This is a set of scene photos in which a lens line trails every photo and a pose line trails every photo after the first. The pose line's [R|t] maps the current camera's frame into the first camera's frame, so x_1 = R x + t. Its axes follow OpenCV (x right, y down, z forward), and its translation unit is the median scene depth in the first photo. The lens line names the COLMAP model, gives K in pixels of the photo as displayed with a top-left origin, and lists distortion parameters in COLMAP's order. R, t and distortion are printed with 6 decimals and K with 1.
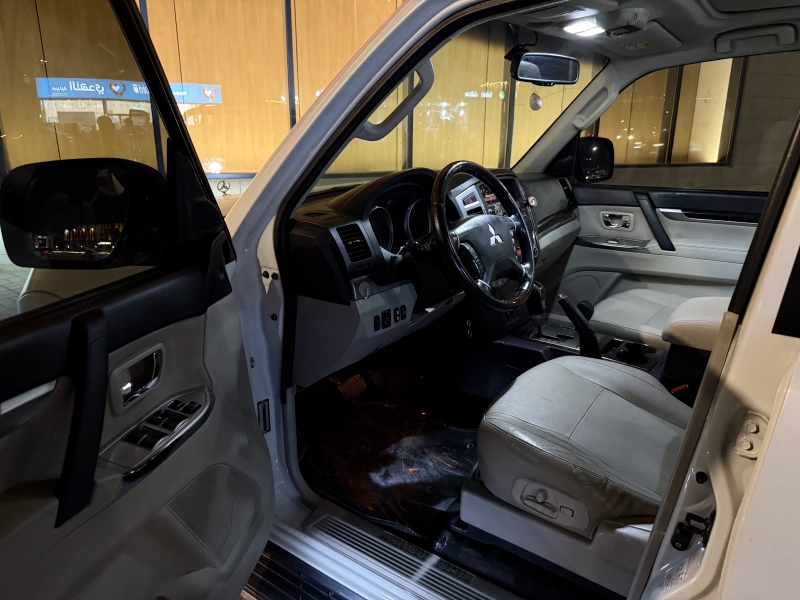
lens RADIAL K [[564.7, 0, 399.9], [0, 564.7, 301.6], [0, 0, 1]] dist [0.021827, -0.033391]
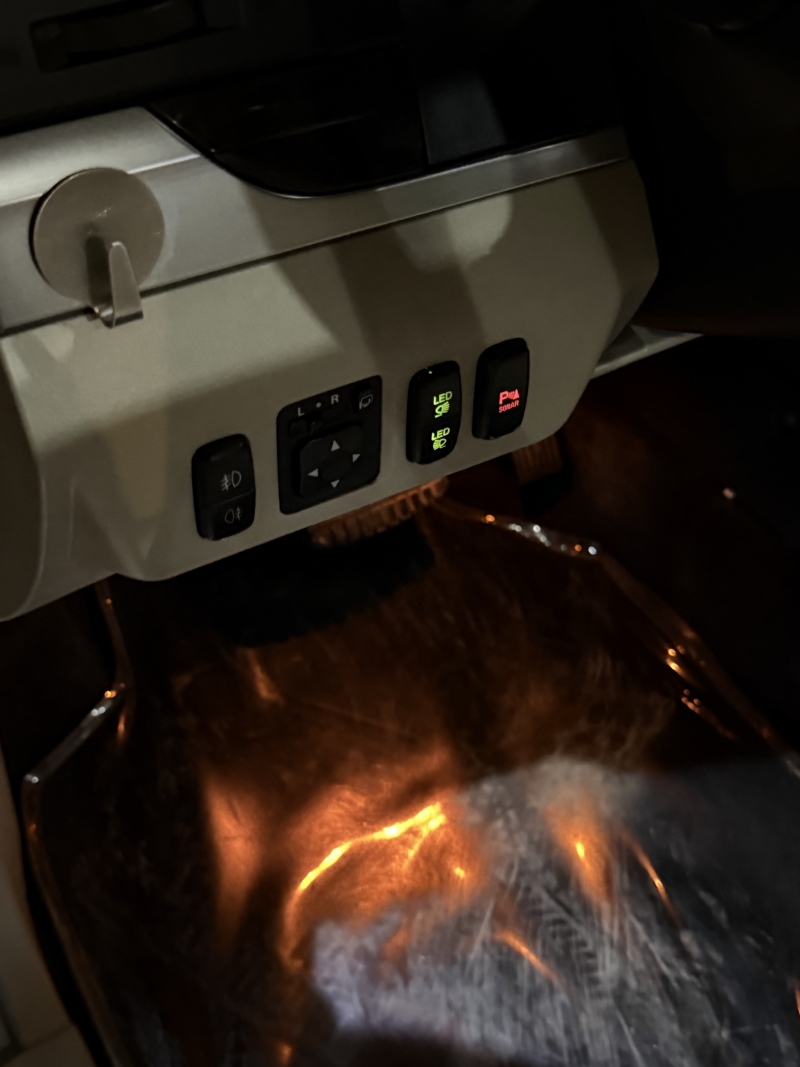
lens RADIAL K [[1414.1, 0, 399.3], [0, 1414.1, 532.4], [0, 0, 1]] dist [0.017122, 0.000000]
pose [[0.927890, 0.282666, -0.243148, 0.075630], [-0.133998, 0.861363, 0.489998, -0.113929], [0.347945, -0.422082, 0.837127, 0.709696]]
